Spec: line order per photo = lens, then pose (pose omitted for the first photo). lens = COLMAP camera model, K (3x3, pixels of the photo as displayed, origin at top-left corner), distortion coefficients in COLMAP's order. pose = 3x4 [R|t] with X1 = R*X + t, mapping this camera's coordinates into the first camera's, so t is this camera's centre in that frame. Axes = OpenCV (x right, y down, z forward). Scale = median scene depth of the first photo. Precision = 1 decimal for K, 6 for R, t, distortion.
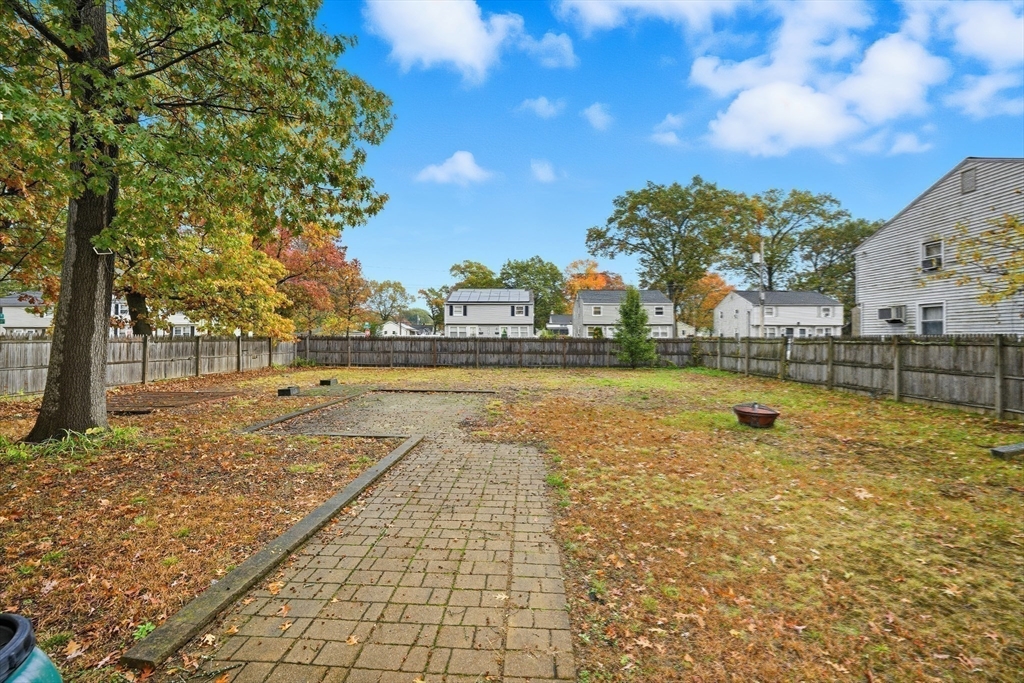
lens RADIAL K [[427.4, 0, 507.1], [0, 427.4, 330.0], [0, 0, 1]] dist [-0.000126, -0.000190]
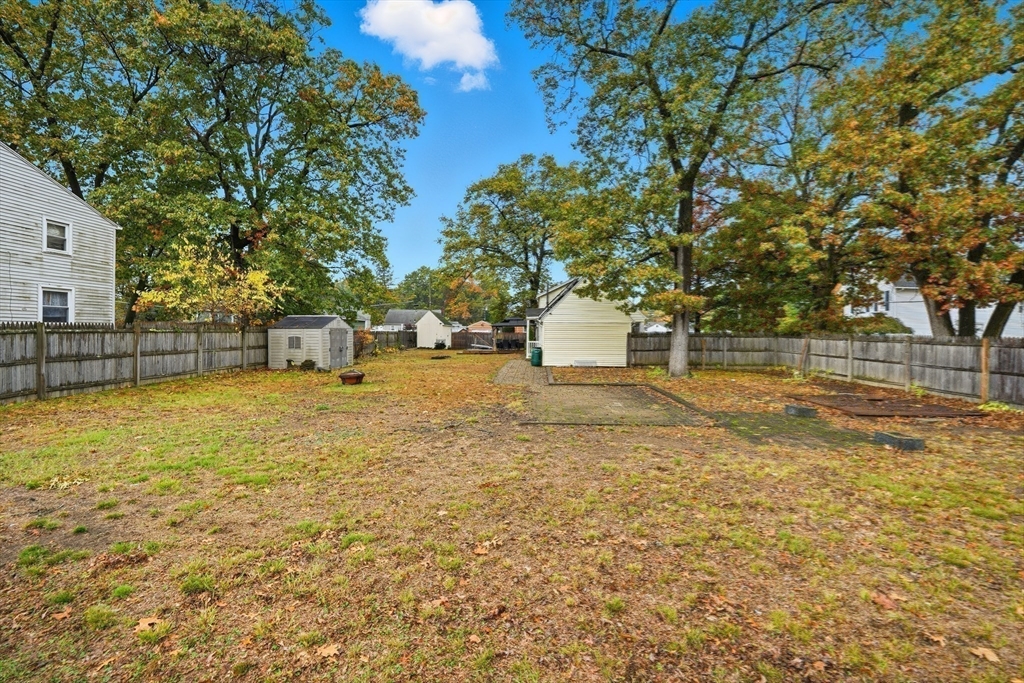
lens RADIAL K [[435.2, 0, 513.3], [0, 435.2, 333.4], [0, 0, 1]] dist [-0.000276, 0.000158]
pose [[-0.999854, -0.015058, 0.008092, -0.011234], [-0.015167, 0.999793, -0.013589, 0.017079], [-0.007886, -0.013710, -0.999875, 0.964074]]
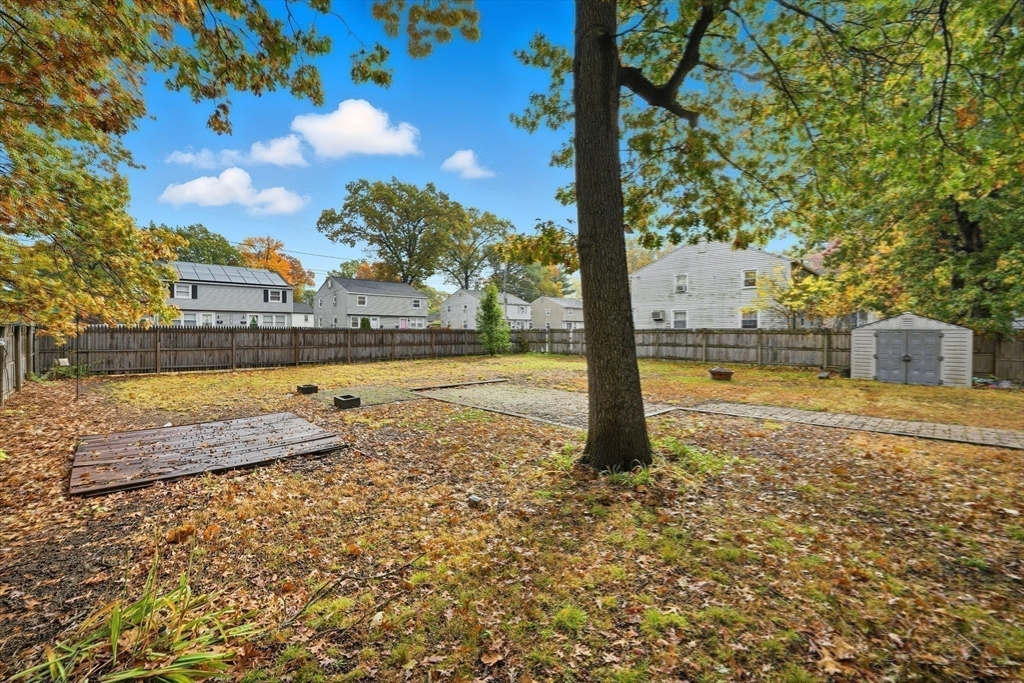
lens RADIAL K [[427.4, 0, 507.1], [0, 427.4, 330.0], [0, 0, 1]] dist [-0.000126, -0.000190]
pose [[0.694448, -0.002120, 0.719540, -0.467864], [-0.015074, 0.999733, 0.017494, 0.000197], [-0.719385, -0.022995, 0.694231, 0.155303]]
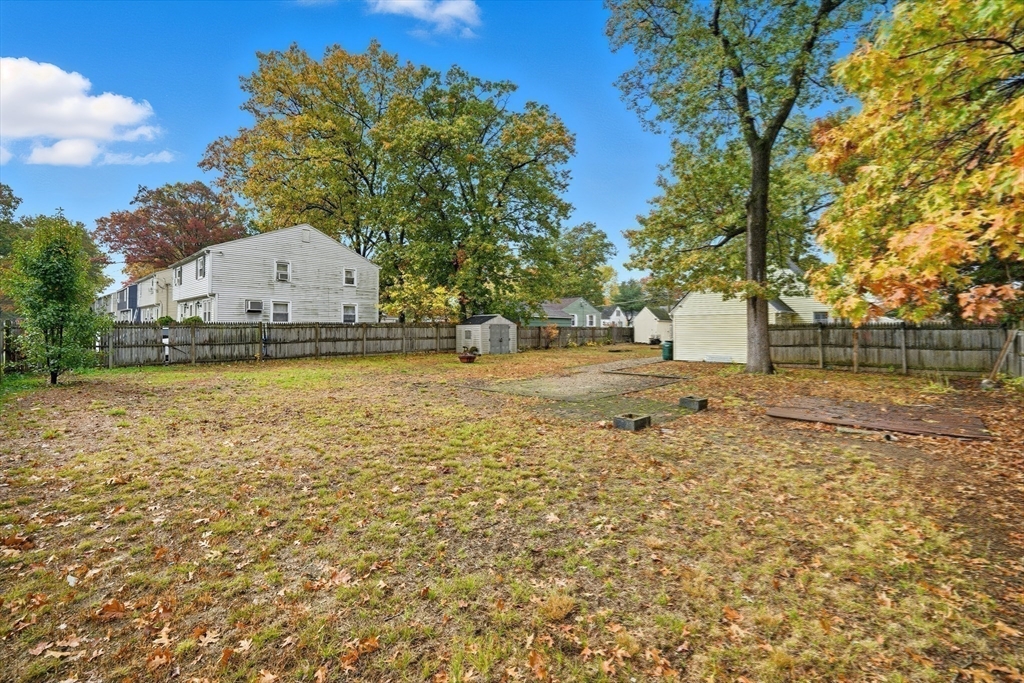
lens RADIAL K [[427.4, 0, 507.1], [0, 427.4, 330.0], [0, 0, 1]] dist [-0.000126, -0.000190]
pose [[-0.754431, -0.009820, 0.656306, -0.384943], [-0.017618, 0.999831, -0.005291, 0.021002], [-0.656143, -0.015555, -0.754476, 0.944104]]
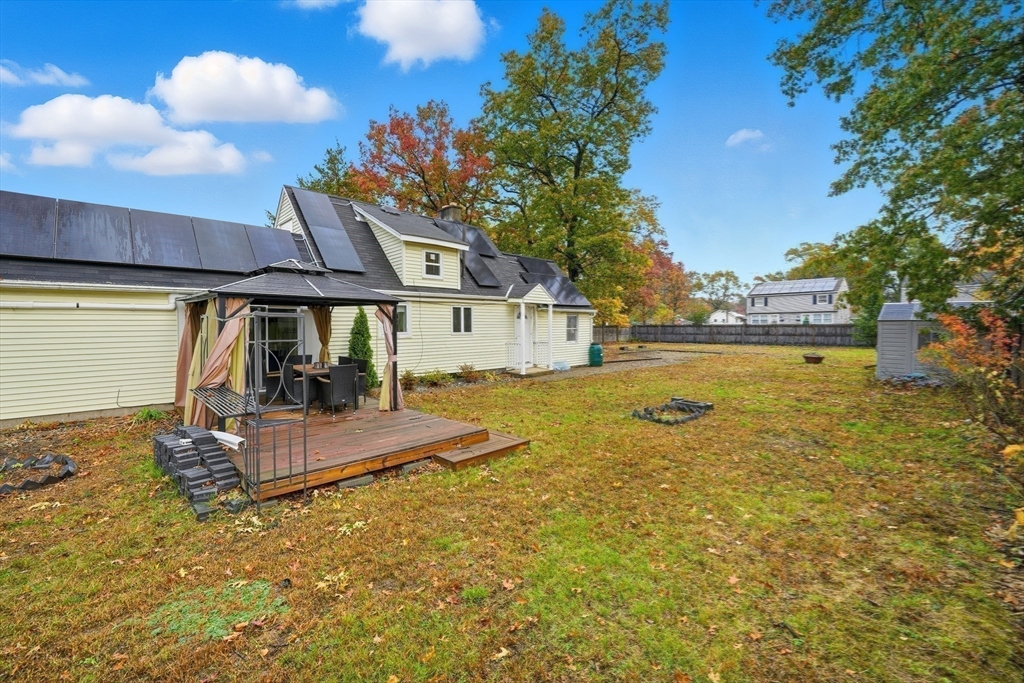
lens RADIAL K [[416.6, 0, 510.8], [0, 416.6, 334.5], [0, 0, 1]] dist [0.000090, -0.000042]
pose [[0.723110, 0.003150, -0.690726, 0.344272], [0.023703, 0.999288, 0.029371, -0.009342], [0.690326, -0.037611, 0.722520, -0.599739]]
